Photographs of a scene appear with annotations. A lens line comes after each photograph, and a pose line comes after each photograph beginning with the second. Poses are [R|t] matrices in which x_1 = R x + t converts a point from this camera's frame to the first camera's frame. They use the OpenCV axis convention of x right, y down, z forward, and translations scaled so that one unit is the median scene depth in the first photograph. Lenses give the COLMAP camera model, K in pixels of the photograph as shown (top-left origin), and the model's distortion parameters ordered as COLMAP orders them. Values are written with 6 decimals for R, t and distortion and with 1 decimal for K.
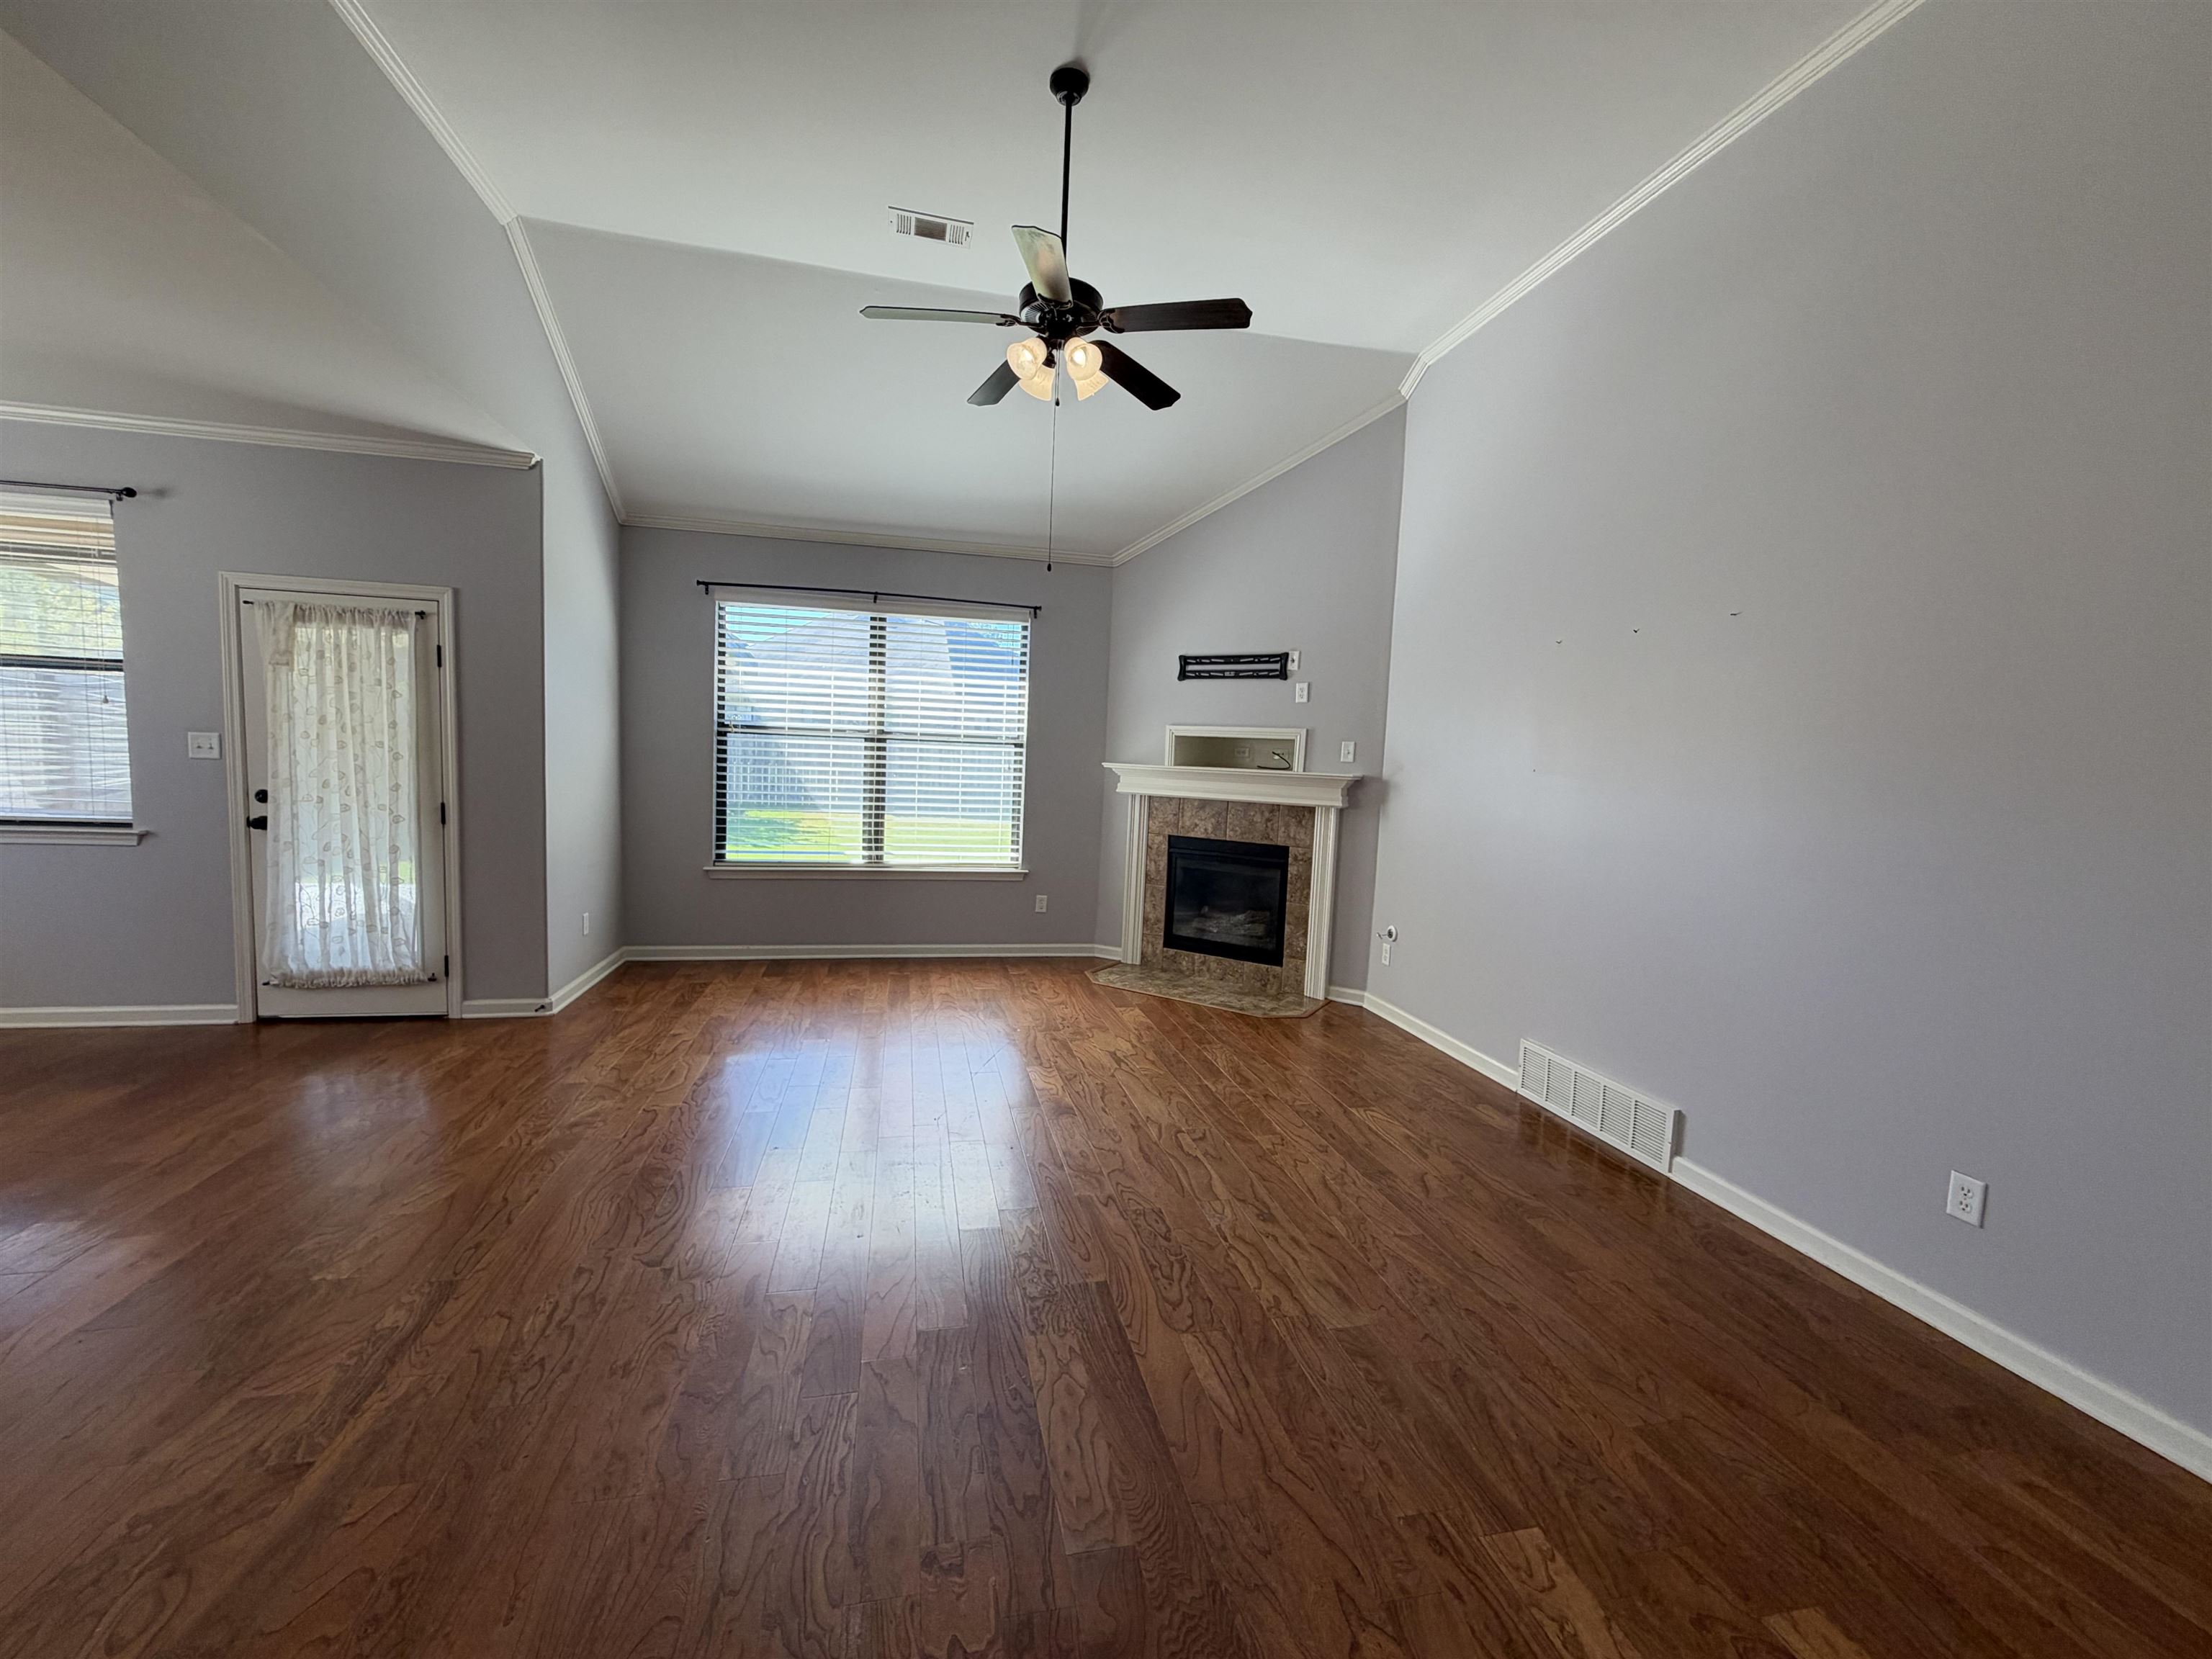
lens RADIAL K [[882.8, 0, 1096.6], [0, 882.8, 828.5], [0, 0, 1]] dist [-0.000683, -0.000700]
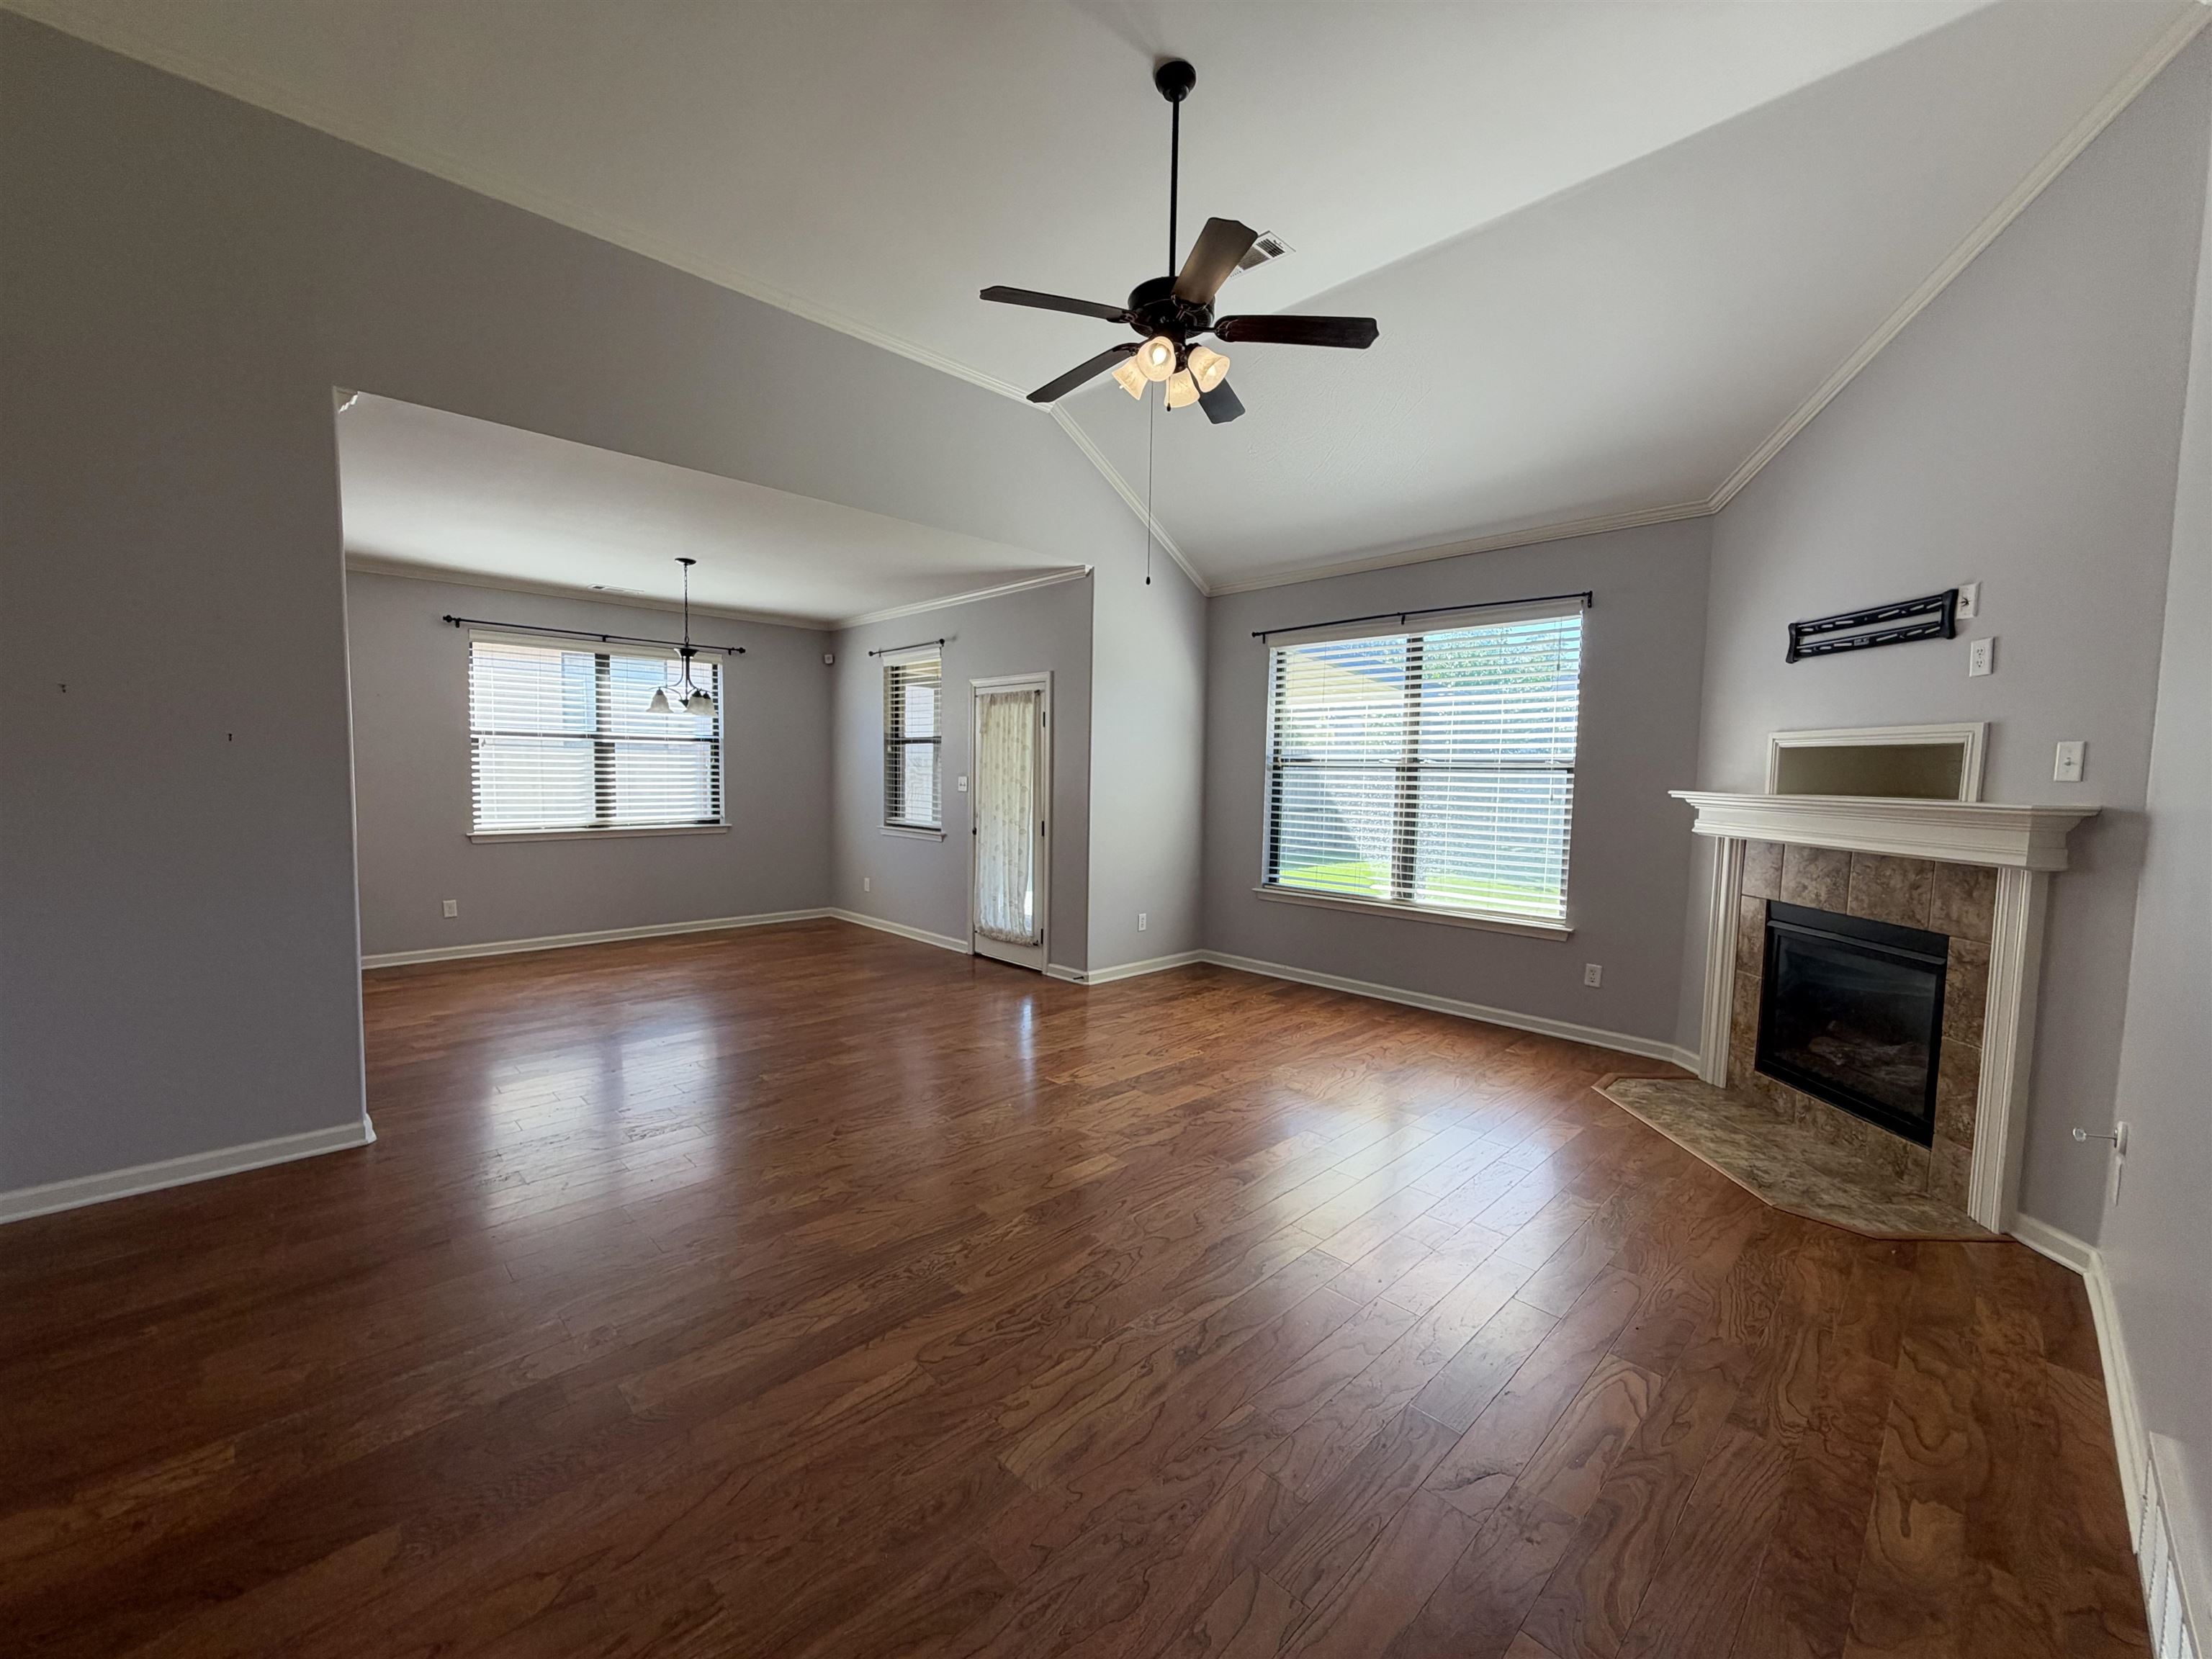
lens RADIAL K [[882.8, 0, 1095.3], [0, 882.8, 830.3], [0, 0, 1]] dist [-0.000683, -0.000700]
pose [[0.526833, 0.026447, -0.849557, 0.403239], [-0.065187, 0.997829, -0.009362, -0.005599], [0.847465, 0.060312, 0.527413, 0.247180]]
